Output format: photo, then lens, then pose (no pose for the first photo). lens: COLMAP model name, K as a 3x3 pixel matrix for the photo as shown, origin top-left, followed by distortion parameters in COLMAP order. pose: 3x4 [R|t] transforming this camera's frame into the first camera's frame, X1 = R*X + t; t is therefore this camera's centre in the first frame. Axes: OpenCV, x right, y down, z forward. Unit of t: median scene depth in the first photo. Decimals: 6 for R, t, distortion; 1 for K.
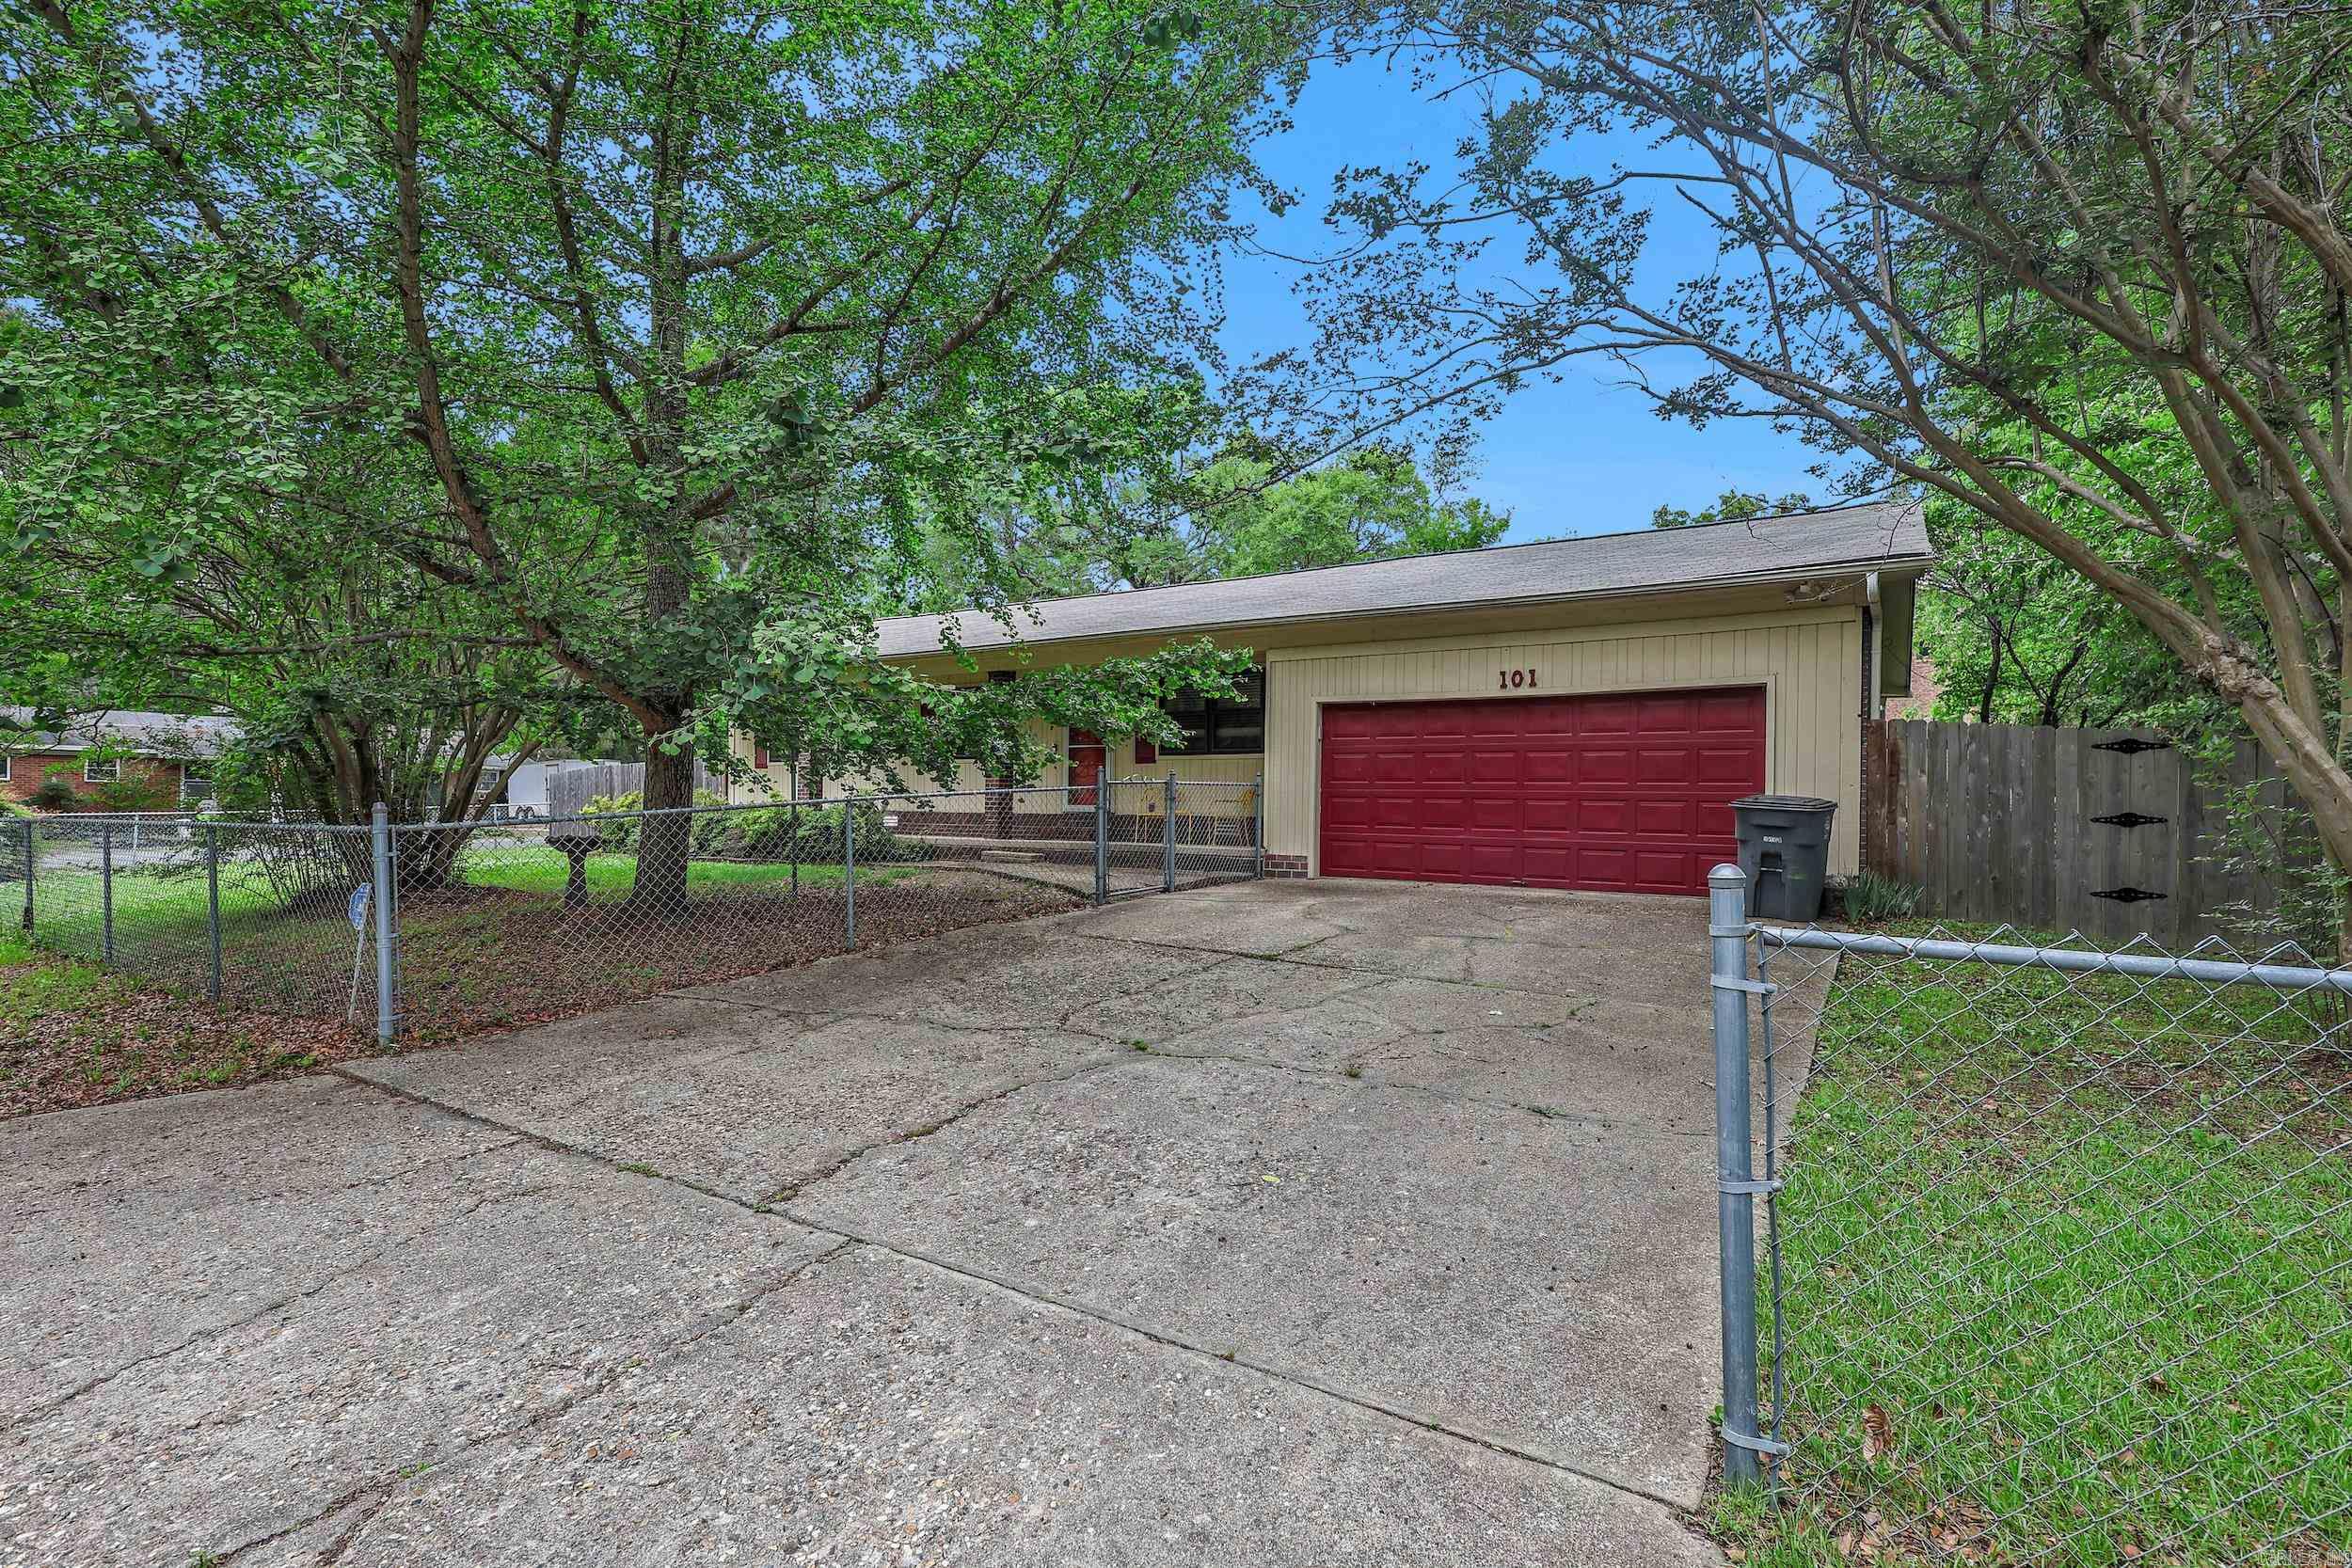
lens RADIAL K [[1053.2, 0, 1176.0], [0, 1053.2, 784.0], [0, 0, 1]] dist [-0.000433, -0.000126]
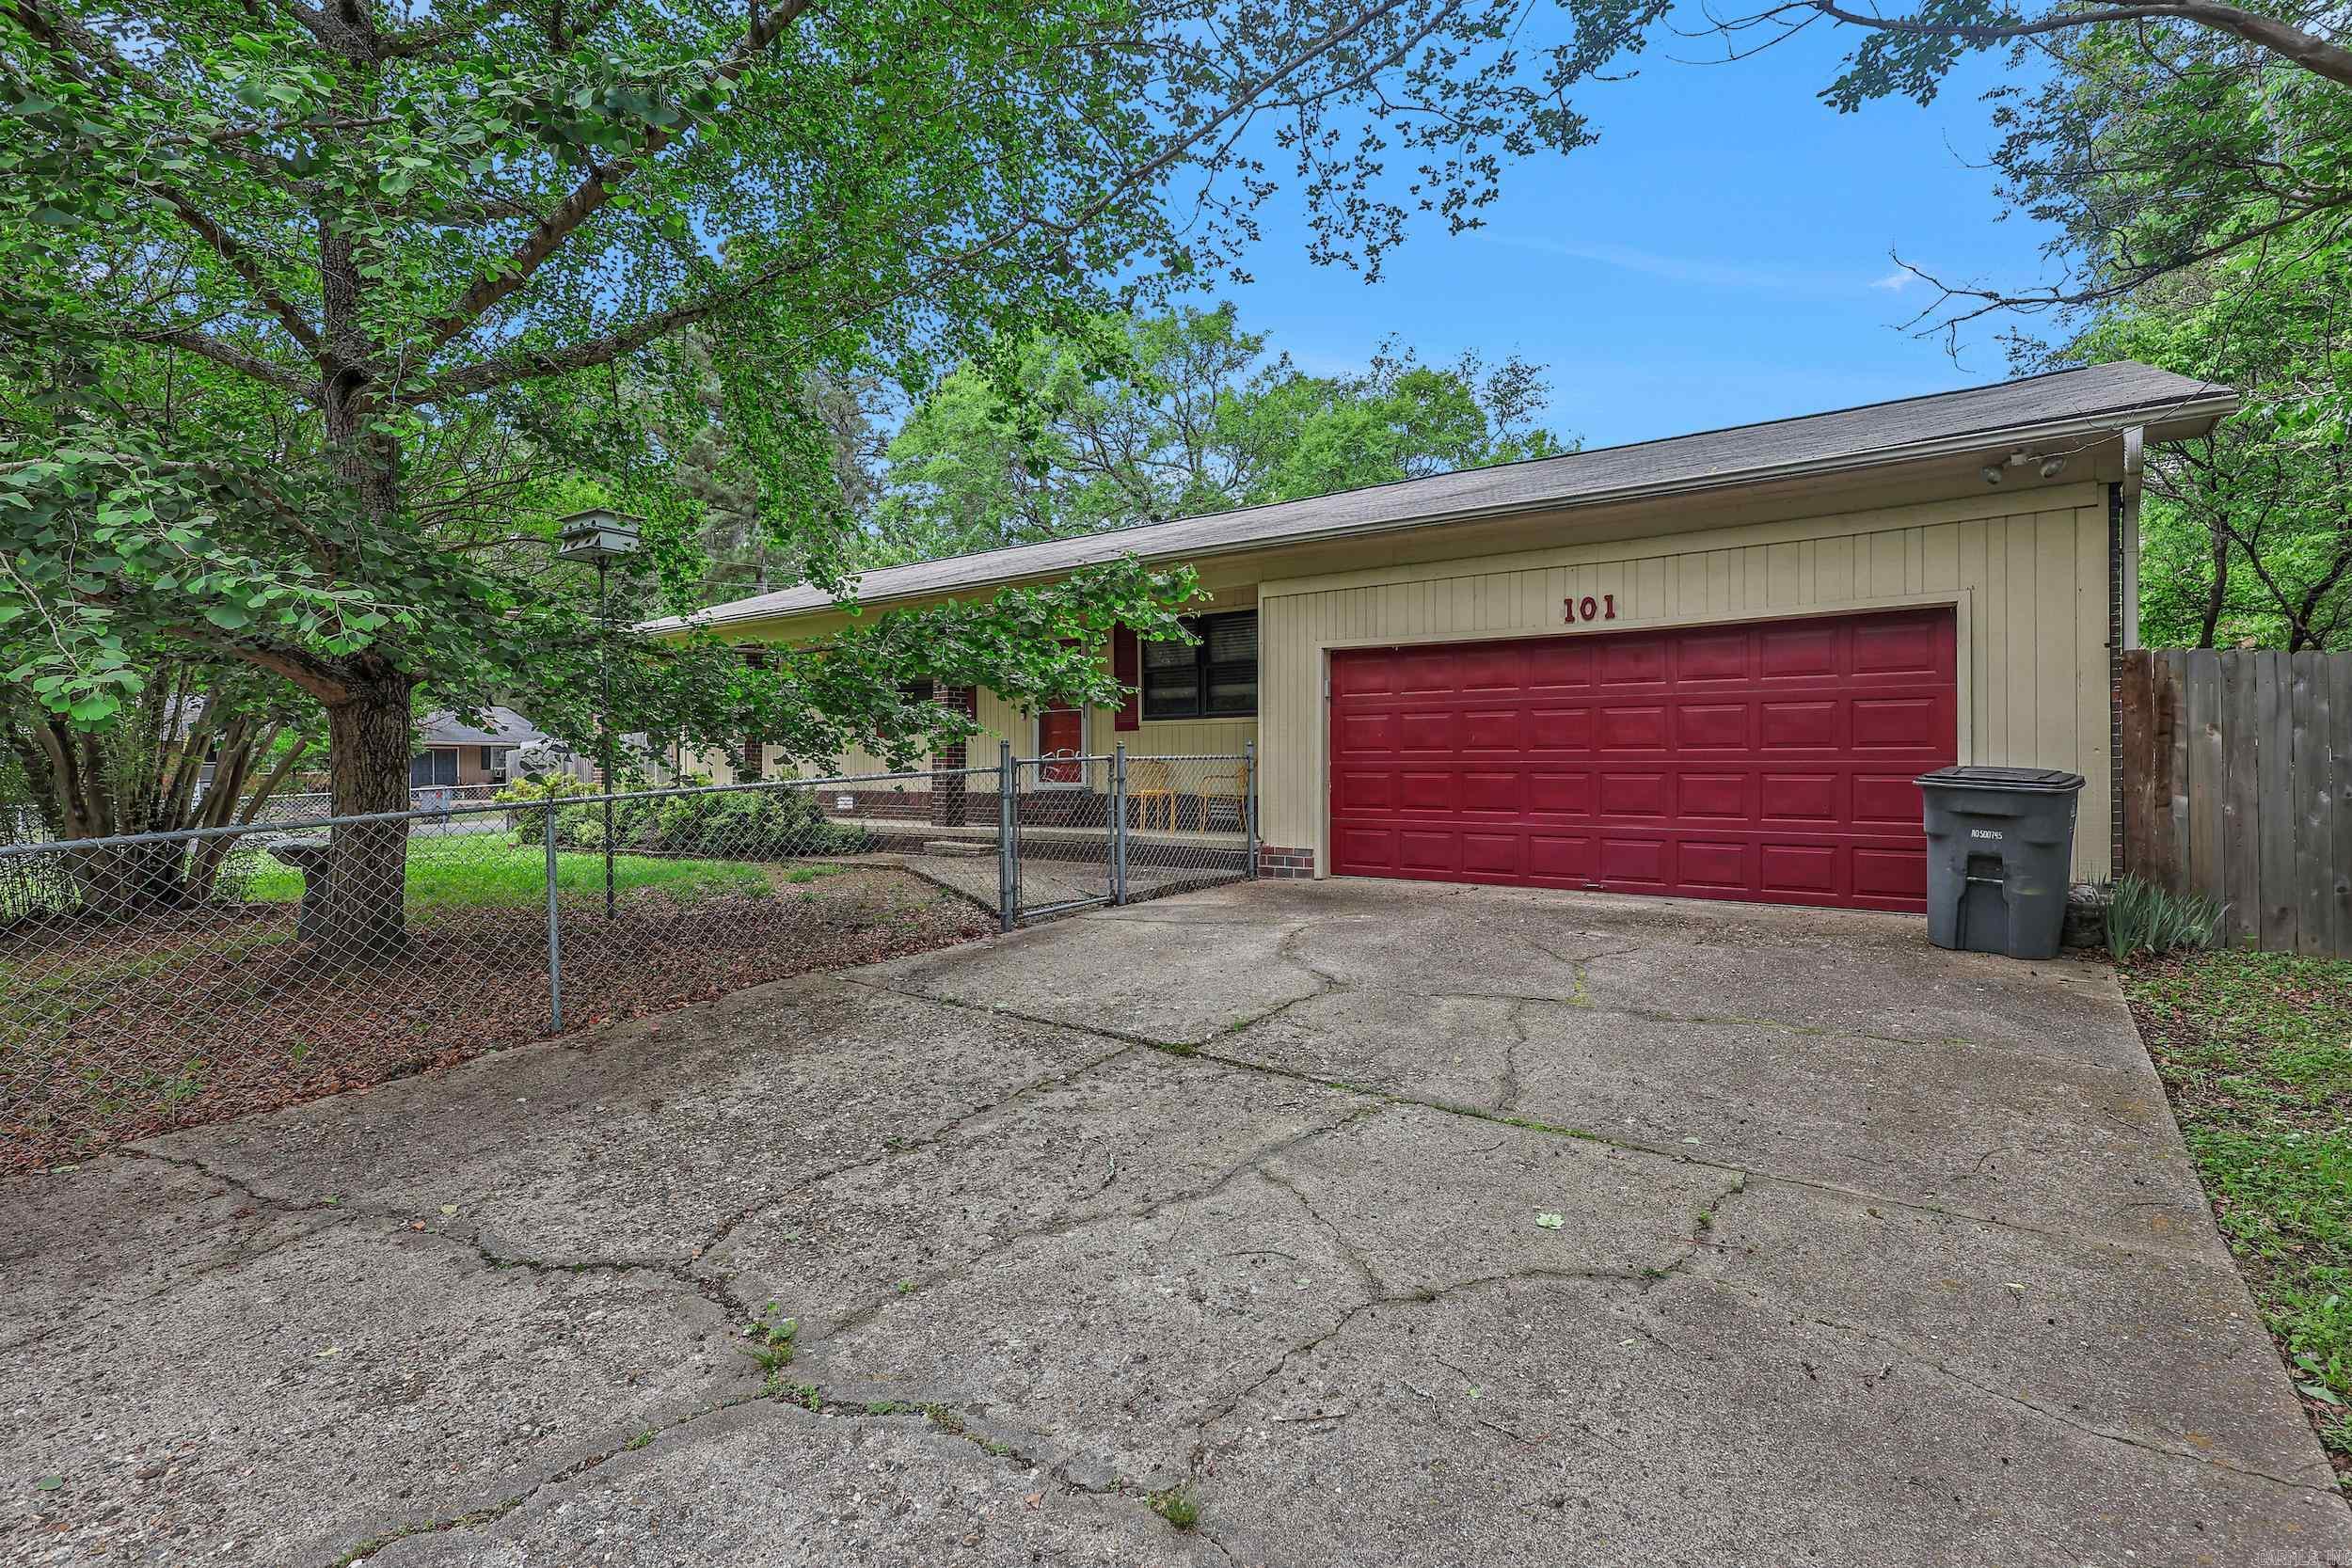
lens RADIAL K [[1101.0, 0, 1166.7], [0, 1101.0, 750.5], [0, 0, 1]] dist [-0.002226, -0.000513]
pose [[0.998275, -0.017264, -0.056118, 0.076713], [0.017407, 0.999846, 0.002053, -0.008235], [0.056074, -0.003026, 0.998422, 0.231989]]
